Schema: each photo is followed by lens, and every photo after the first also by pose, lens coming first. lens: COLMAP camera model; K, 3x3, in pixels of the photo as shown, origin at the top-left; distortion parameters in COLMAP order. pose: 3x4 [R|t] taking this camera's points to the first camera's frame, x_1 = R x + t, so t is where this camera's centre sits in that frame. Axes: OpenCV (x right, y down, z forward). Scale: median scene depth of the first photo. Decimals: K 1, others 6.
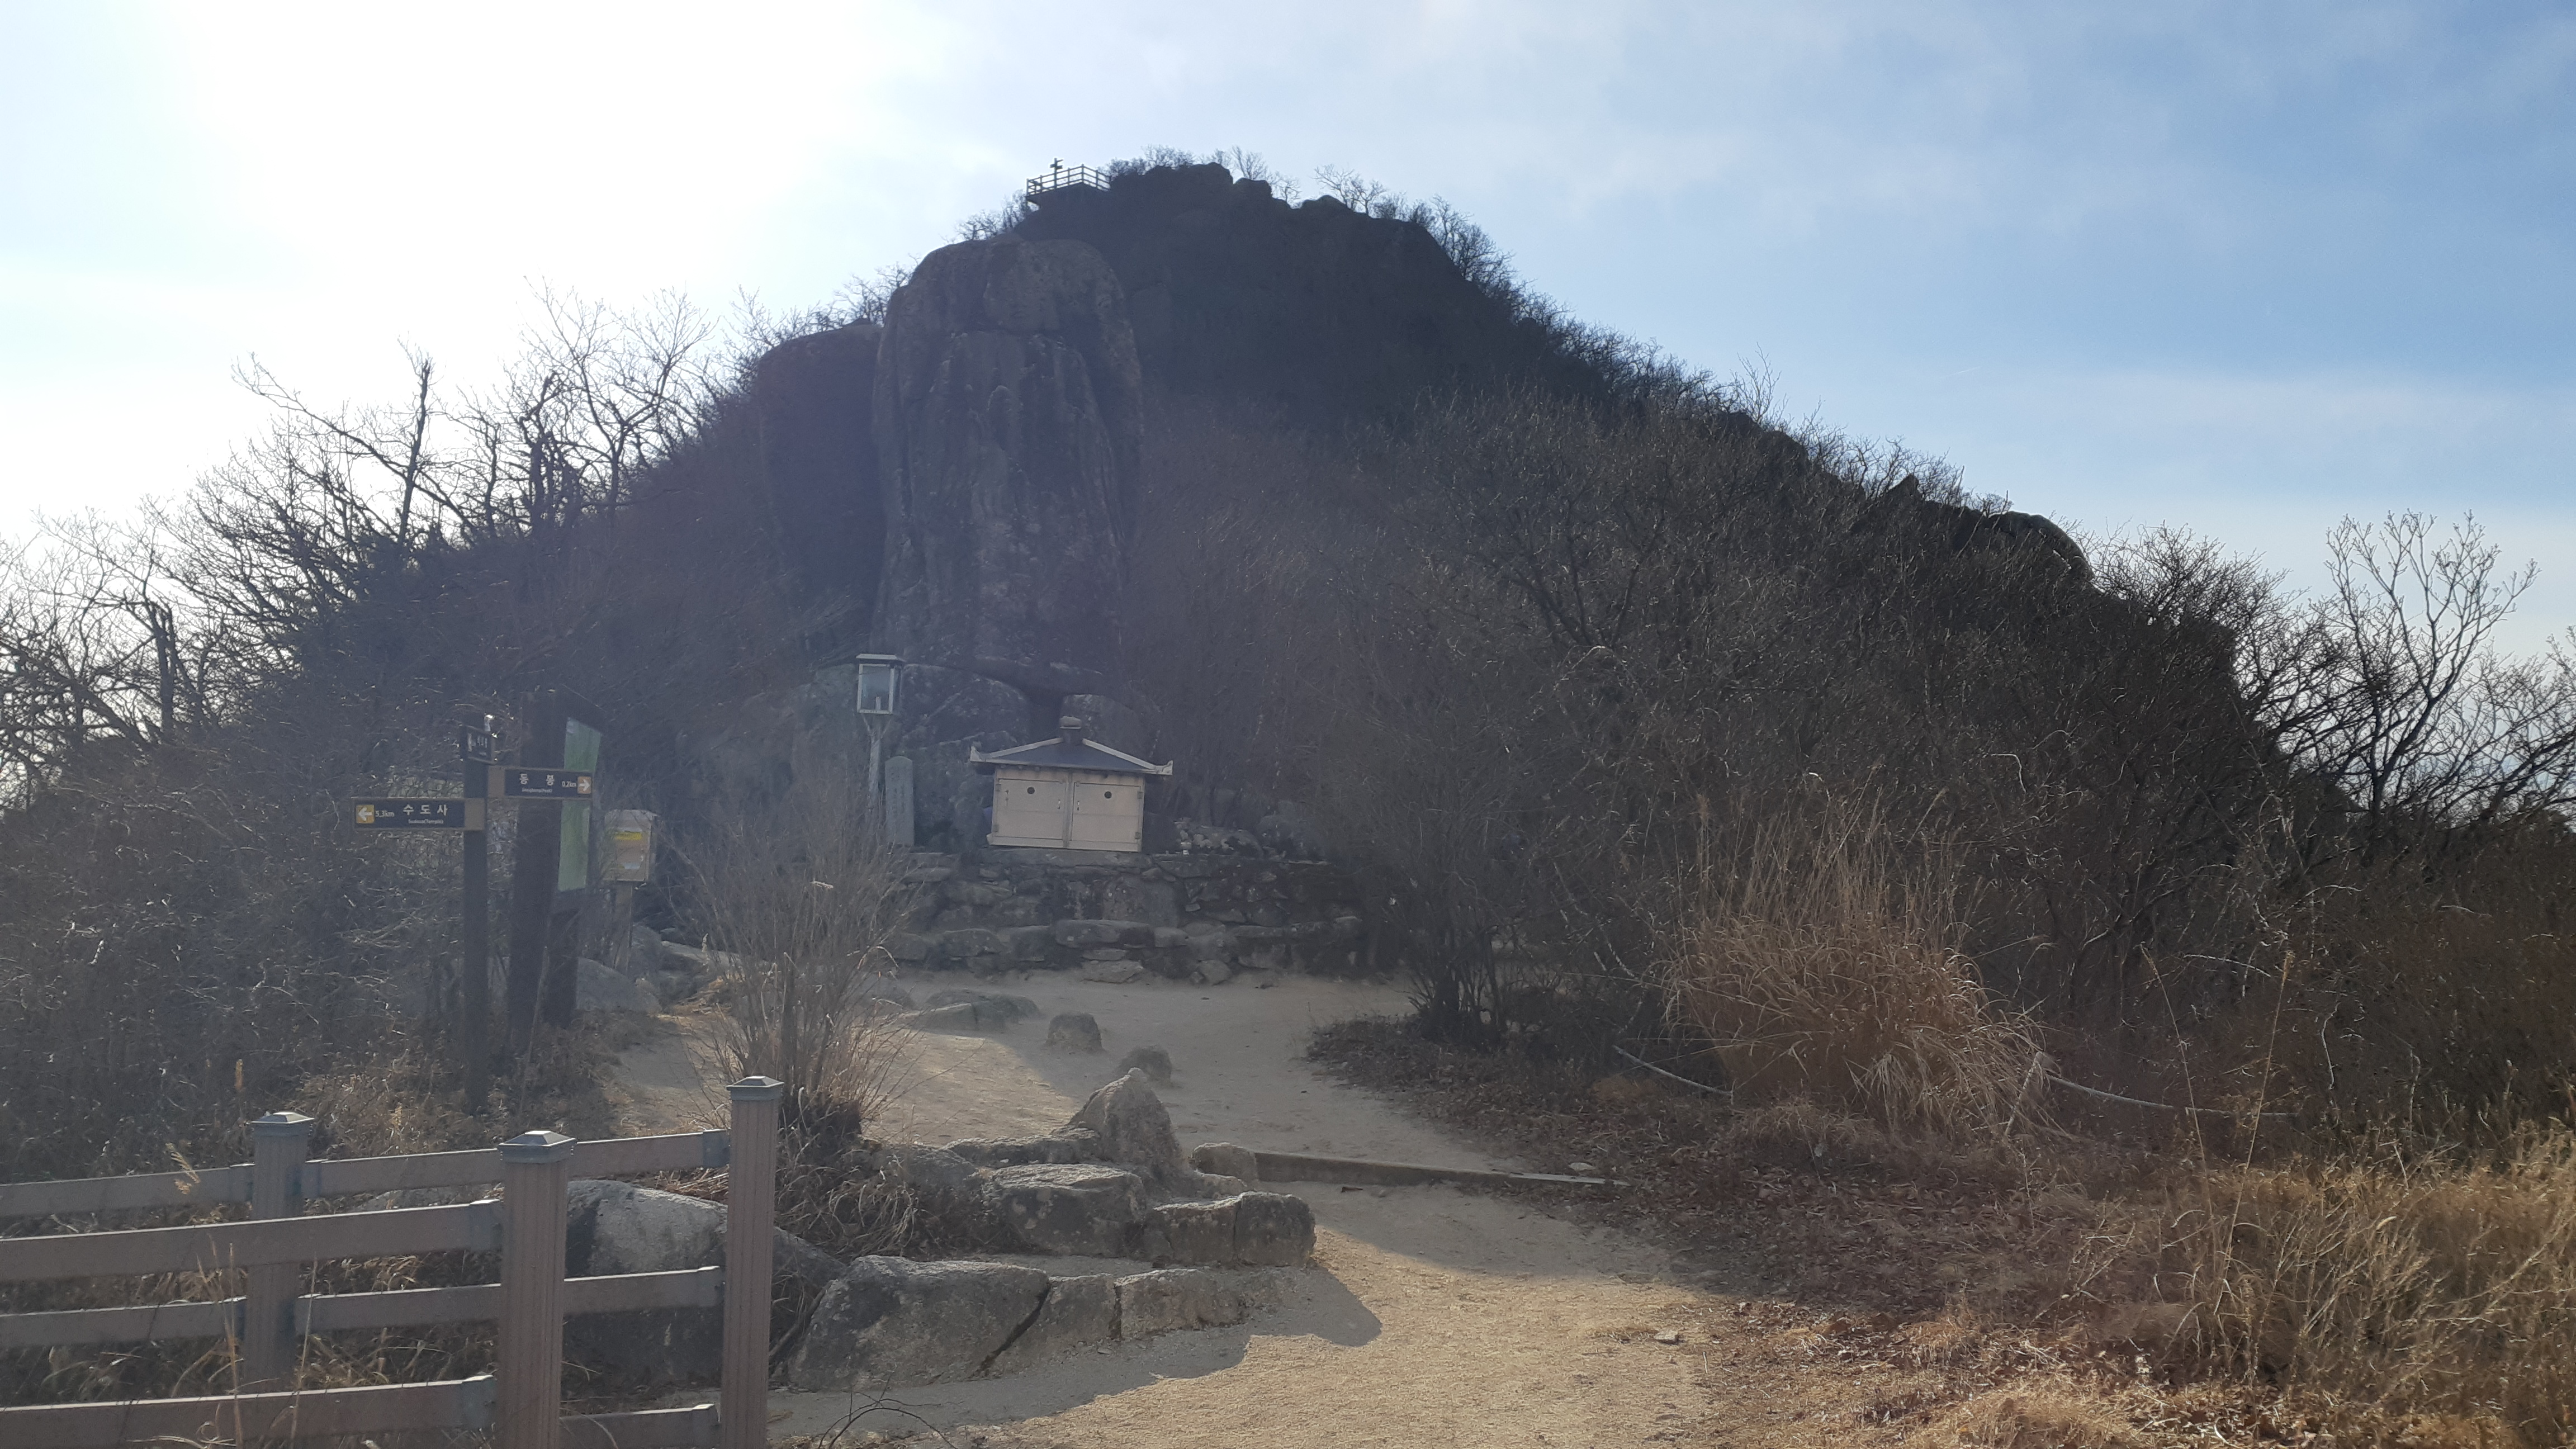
lens RADIAL K [[1992.0, 0, 1288.0], [0, 1992.0, 724.5], [0, 0, 1]] dist [0.002537, 0.001610]
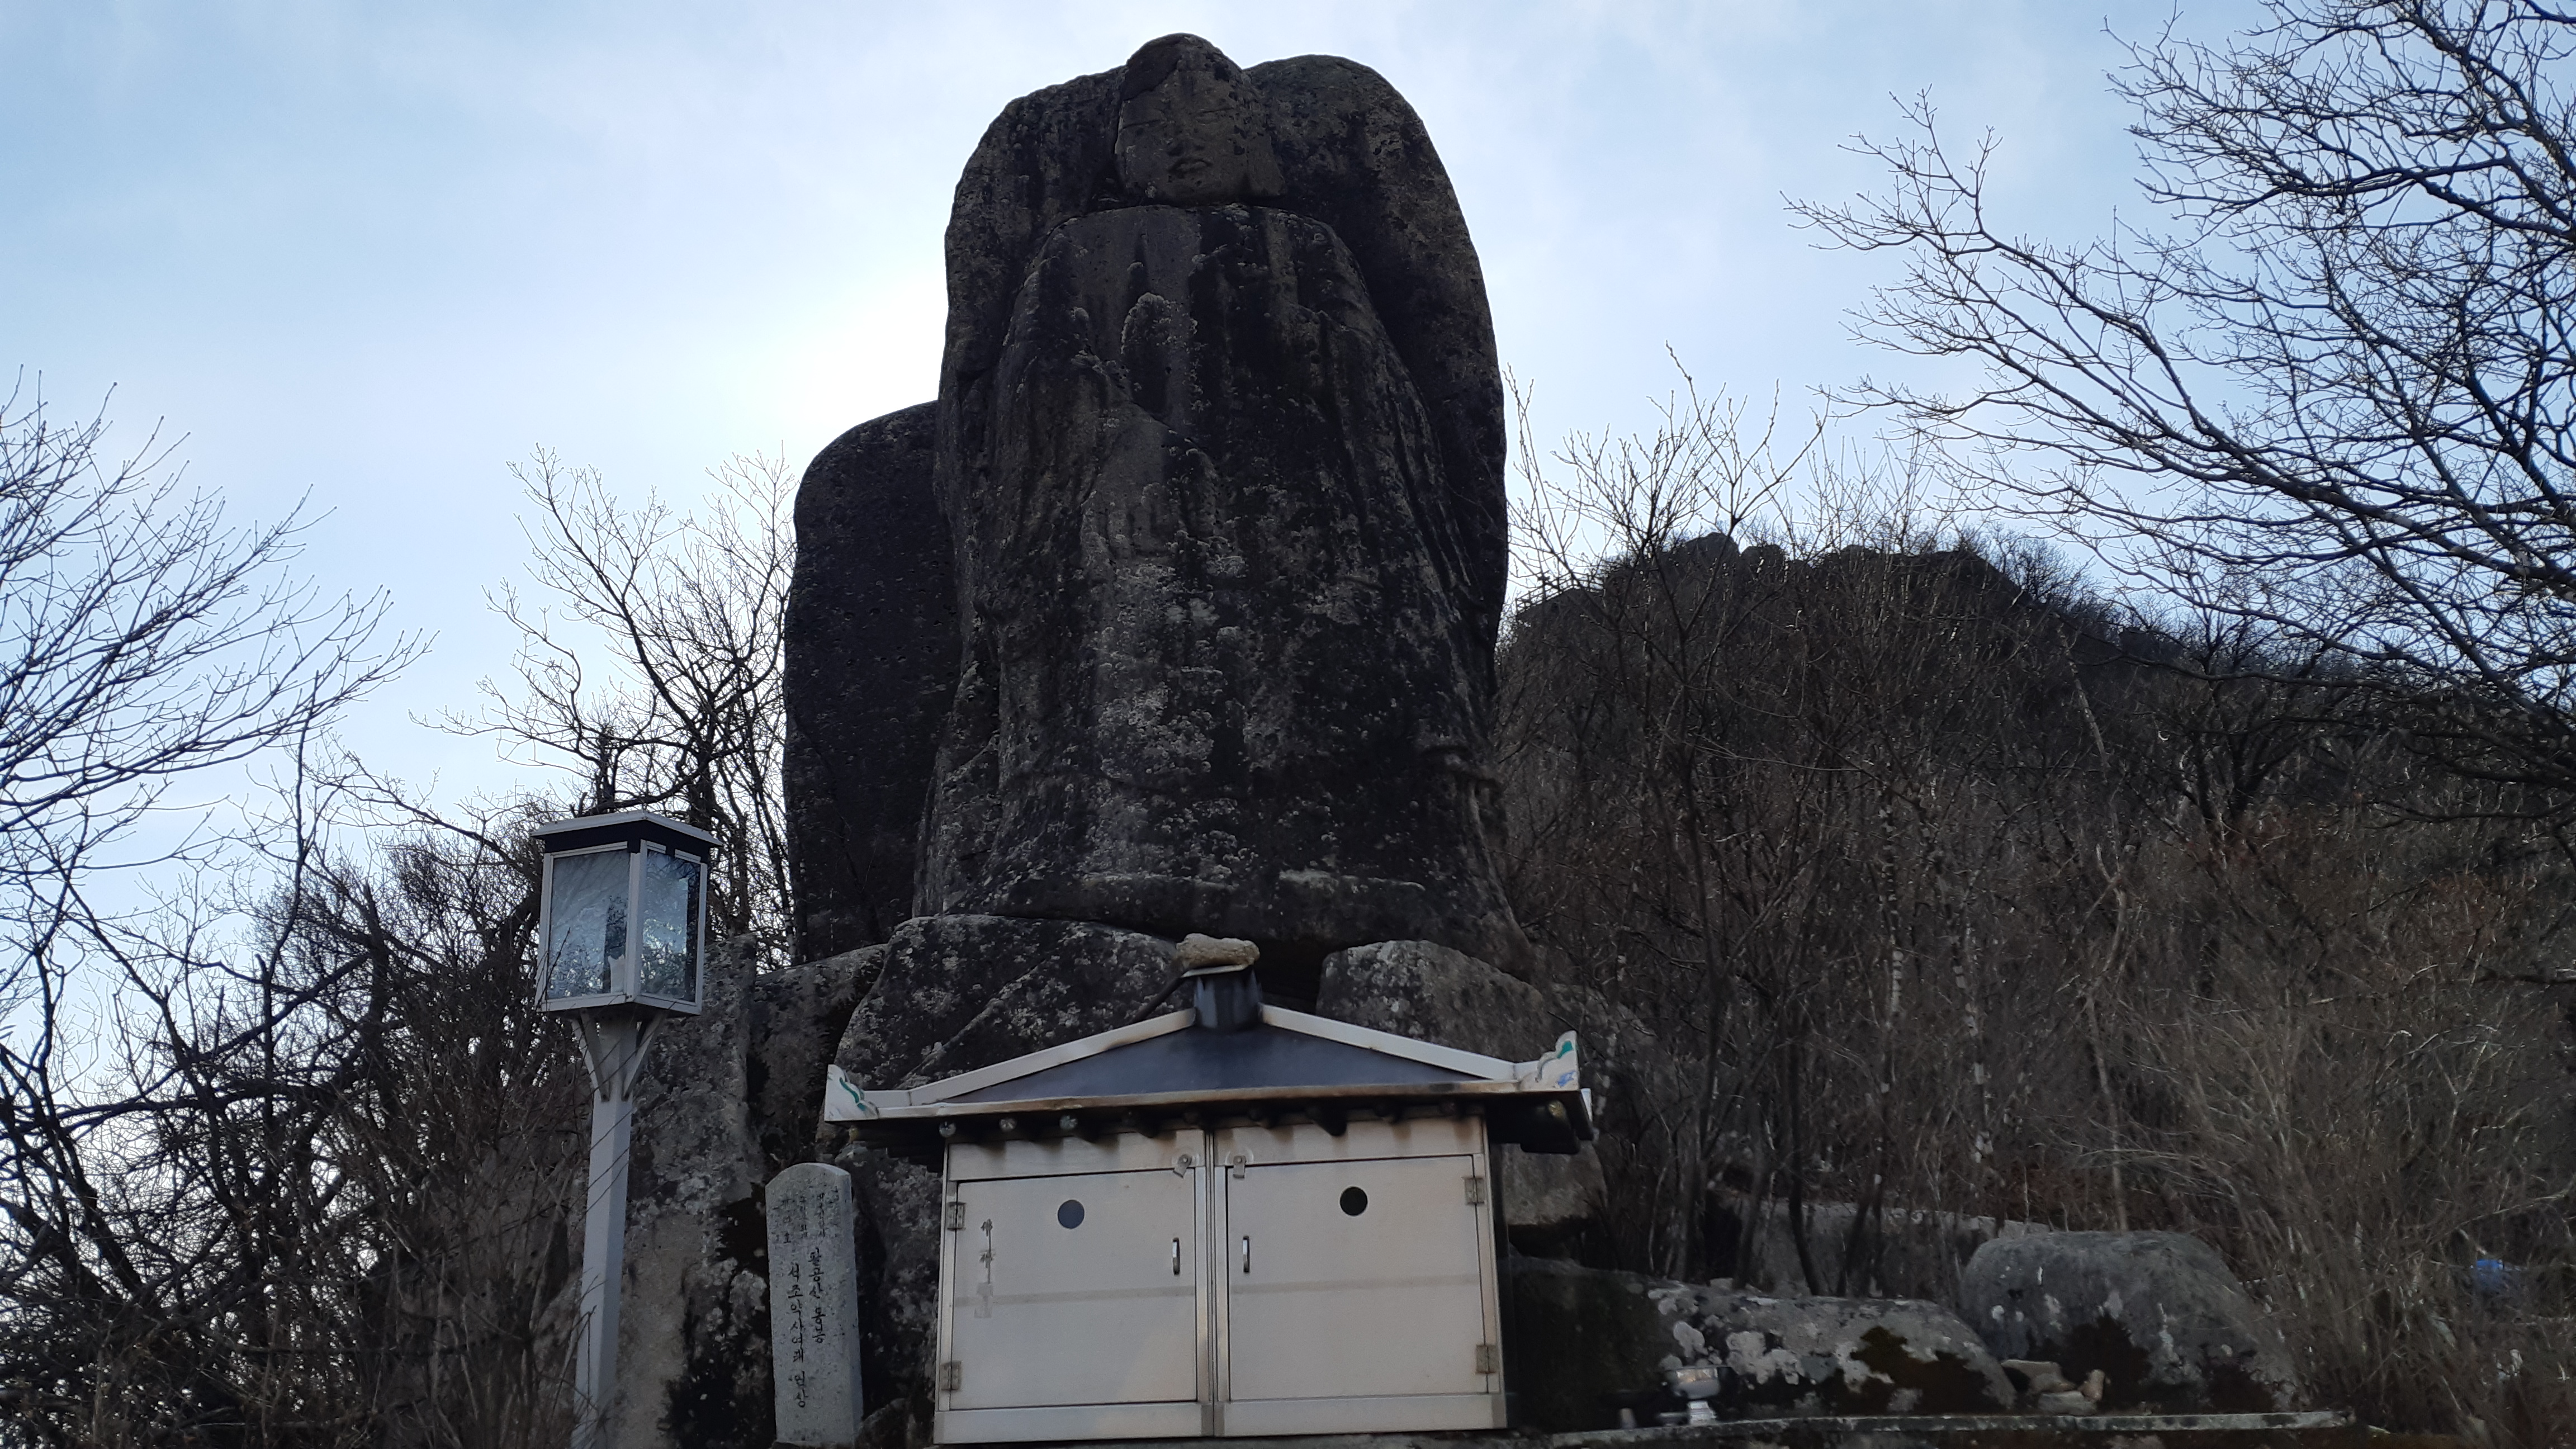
lens RADIAL K [[2008.7, 0, 1289.8], [0, 2008.7, 672.4], [0, 0, 1]] dist [0.102304, 0.000477]
pose [[0.954134, -0.167003, -0.248470, -0.018053], [0.096495, 0.957213, -0.272823, 0.035382], [0.283401, 0.236334, 0.929425, 0.635669]]
